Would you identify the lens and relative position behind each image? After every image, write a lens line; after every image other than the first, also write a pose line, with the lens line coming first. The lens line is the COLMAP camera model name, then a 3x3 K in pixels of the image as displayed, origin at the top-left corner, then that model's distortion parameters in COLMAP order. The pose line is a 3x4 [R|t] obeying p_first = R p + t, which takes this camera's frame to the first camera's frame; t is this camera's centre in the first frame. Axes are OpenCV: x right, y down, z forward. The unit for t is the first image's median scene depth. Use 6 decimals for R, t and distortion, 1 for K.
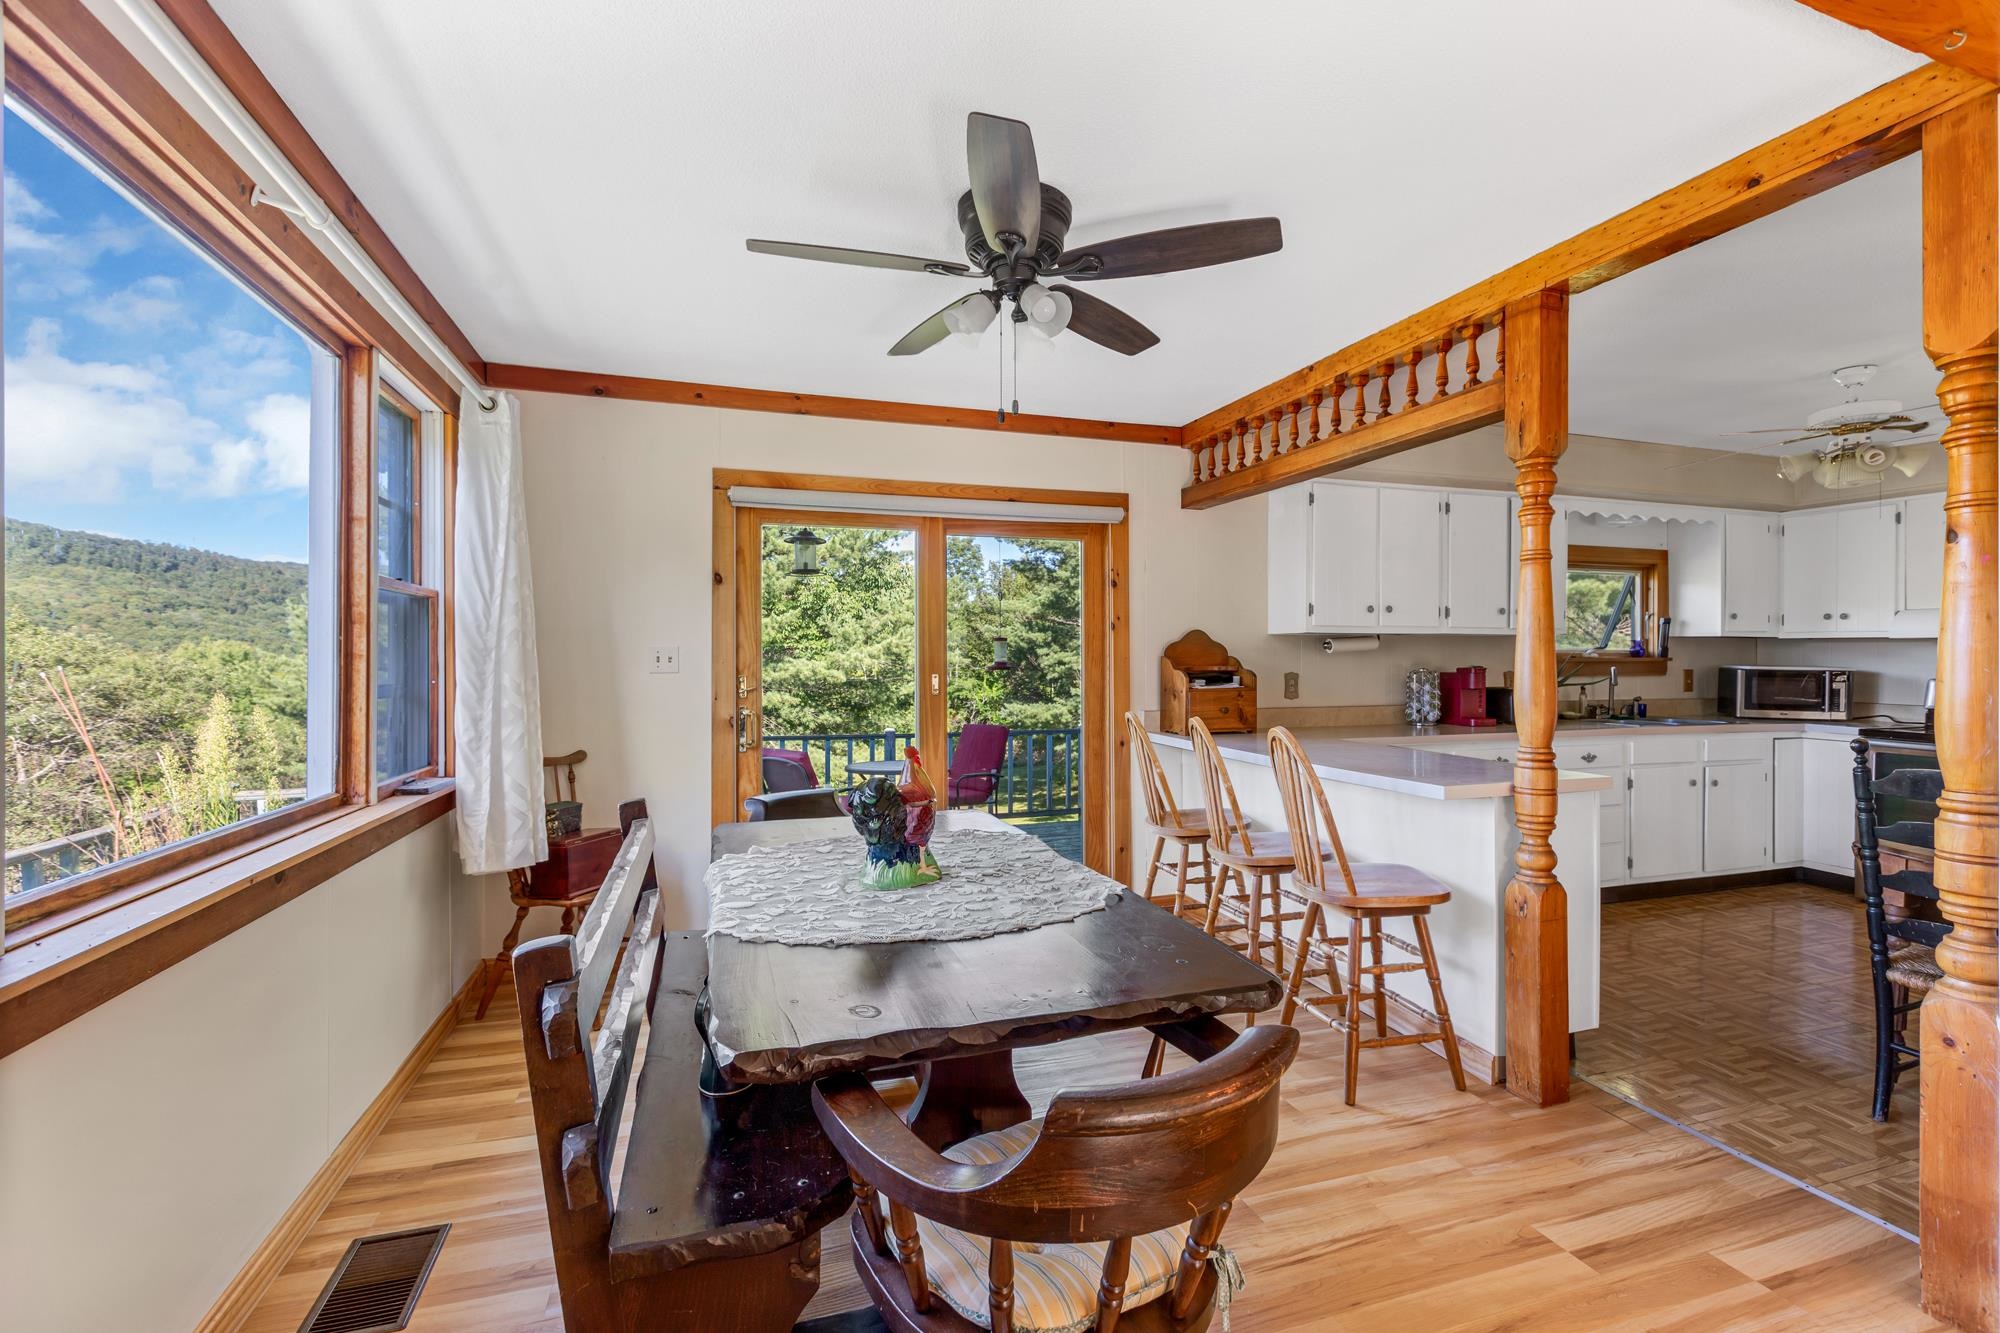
lens RADIAL K [[905.7, 0, 1008.3], [0, 905.7, 664.7], [0, 0, 1]] dist [0.008580, -0.002253]
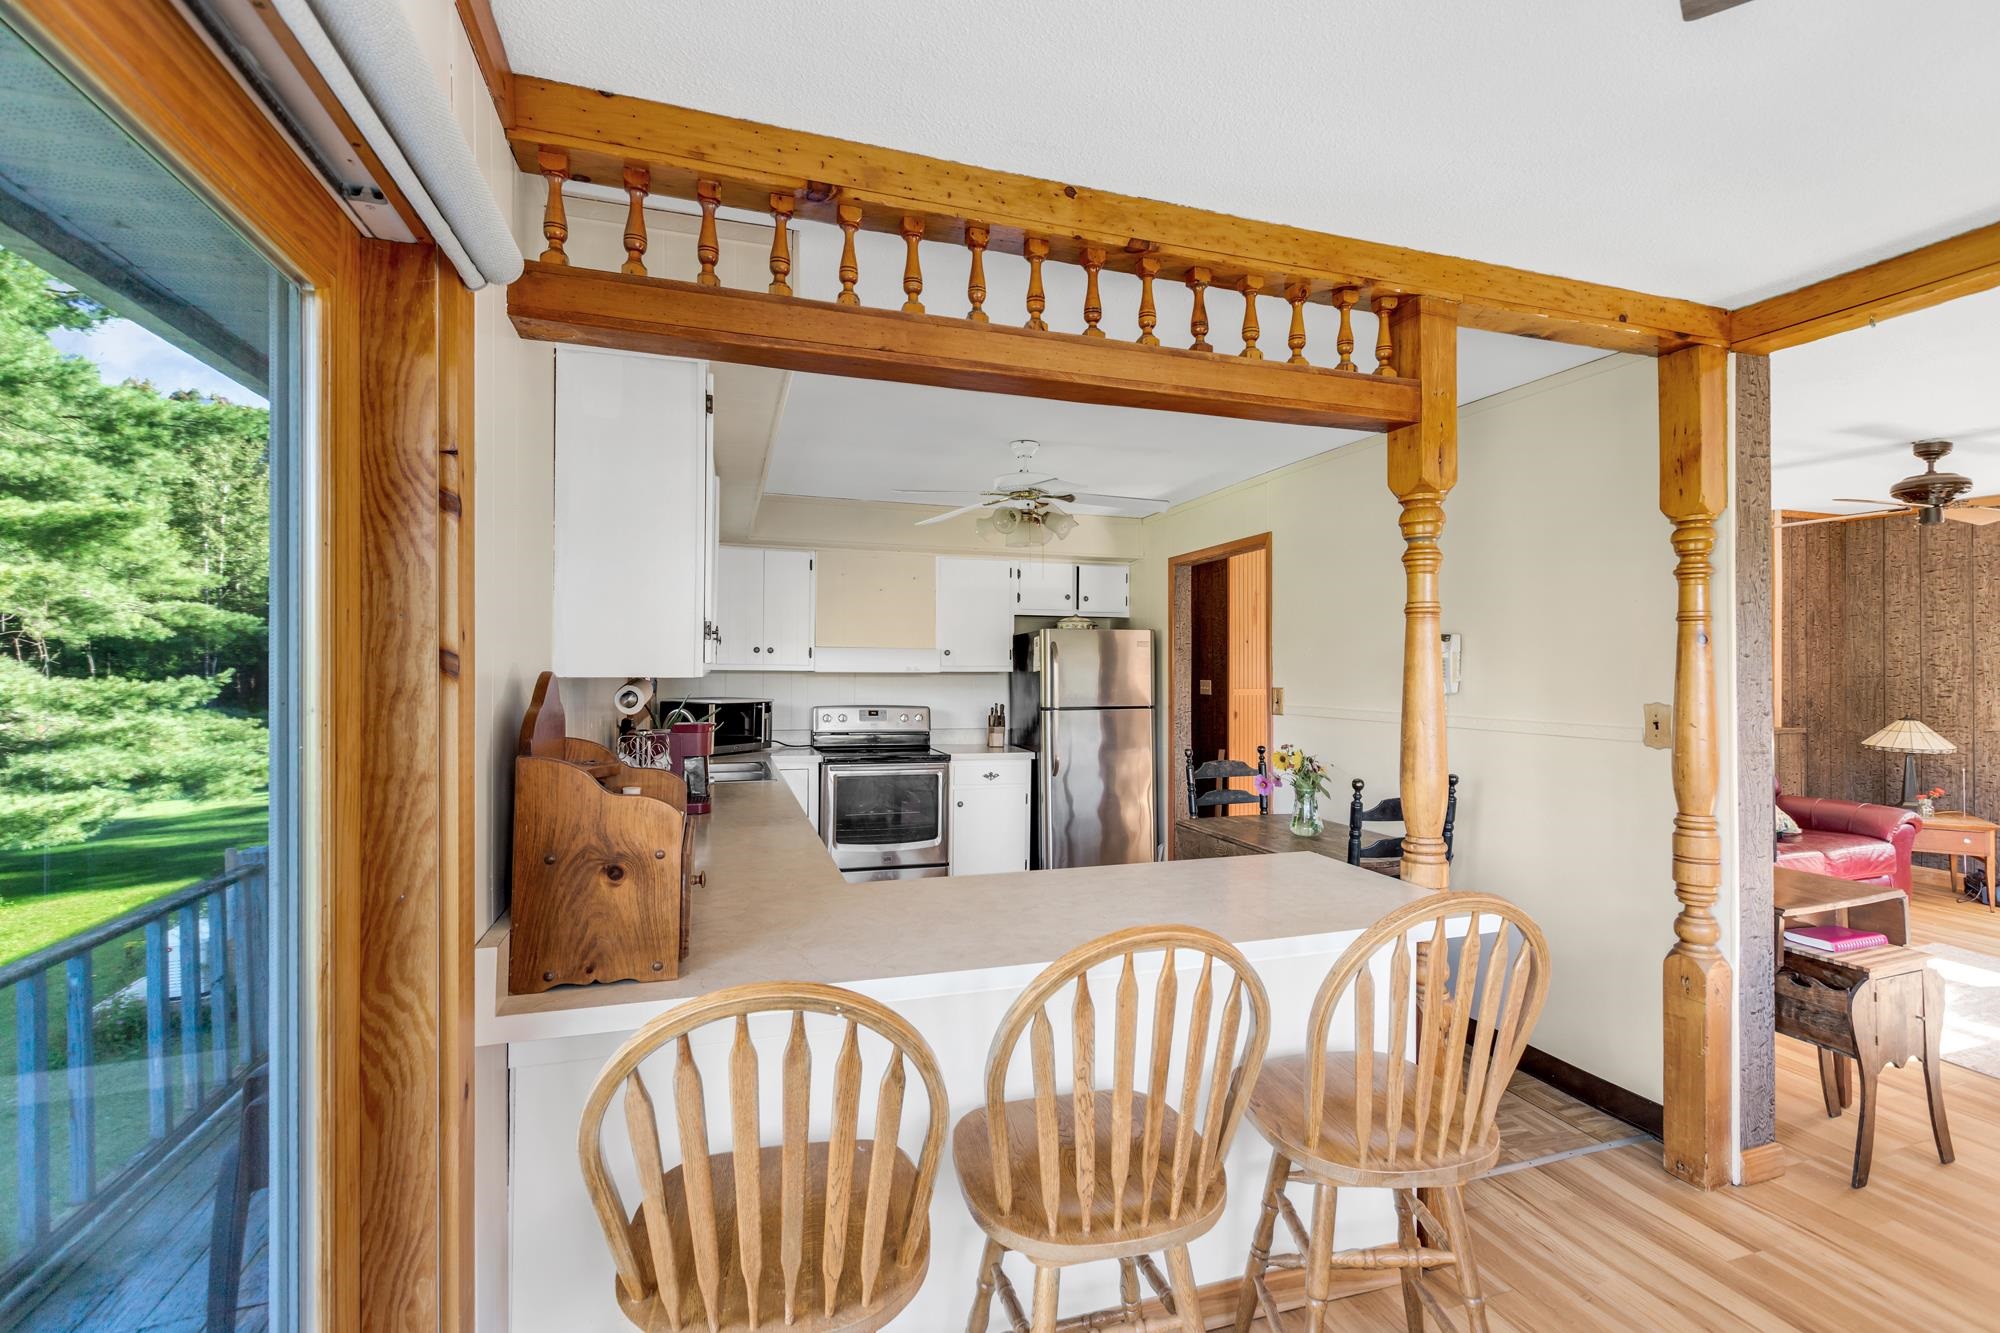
lens RADIAL K [[905.7, 0, 1012.1], [0, 905.7, 658.6], [0, 0, 1]] dist [0.008580, -0.002253]
pose [[-0.010144, 0.006327, 0.999929, -0.151324], [0.003580, 0.999974, -0.006291, -0.040548], [-0.999942, 0.003516, -0.010166, 0.814276]]
